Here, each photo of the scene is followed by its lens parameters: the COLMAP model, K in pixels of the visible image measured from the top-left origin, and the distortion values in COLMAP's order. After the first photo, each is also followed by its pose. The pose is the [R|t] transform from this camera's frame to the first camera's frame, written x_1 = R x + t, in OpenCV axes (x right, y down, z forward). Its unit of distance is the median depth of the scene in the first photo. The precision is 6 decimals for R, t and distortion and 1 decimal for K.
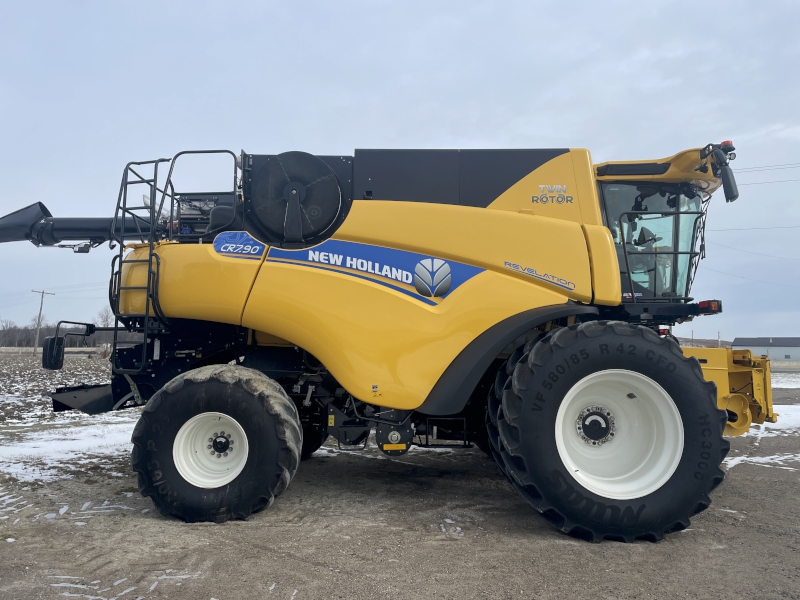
lens RADIAL K [[637.3, 0, 400.0], [0, 637.3, 300.0], [0, 0, 1]] dist [0.033429, -0.005199]
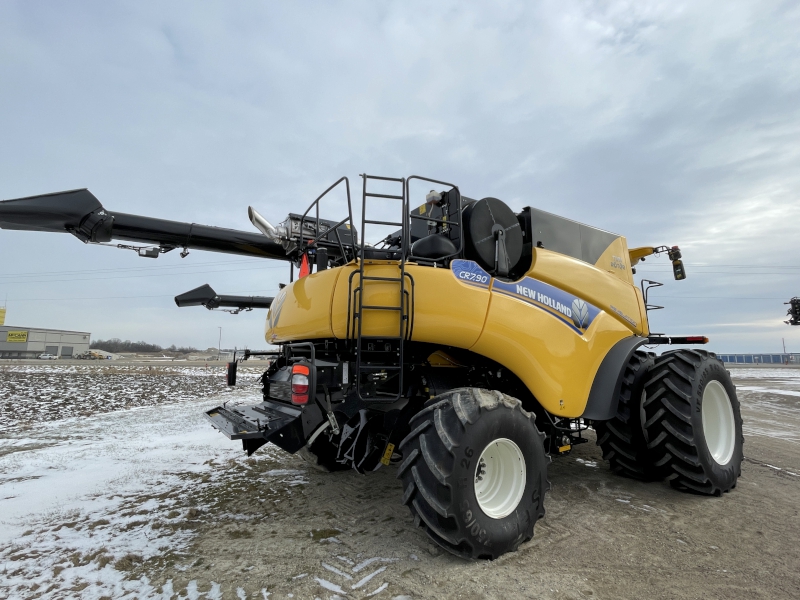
lens RADIAL K [[403.5, 0, 400.0], [0, 403.5, 300.0], [0, 0, 1]] dist [-0.000430, -0.000971]
pose [[0.823432, 0.070646, 0.563000, -0.726648], [-0.040445, 0.997003, -0.065951, 0.007281], [-0.565972, 0.031536, 0.823821, 0.515752]]
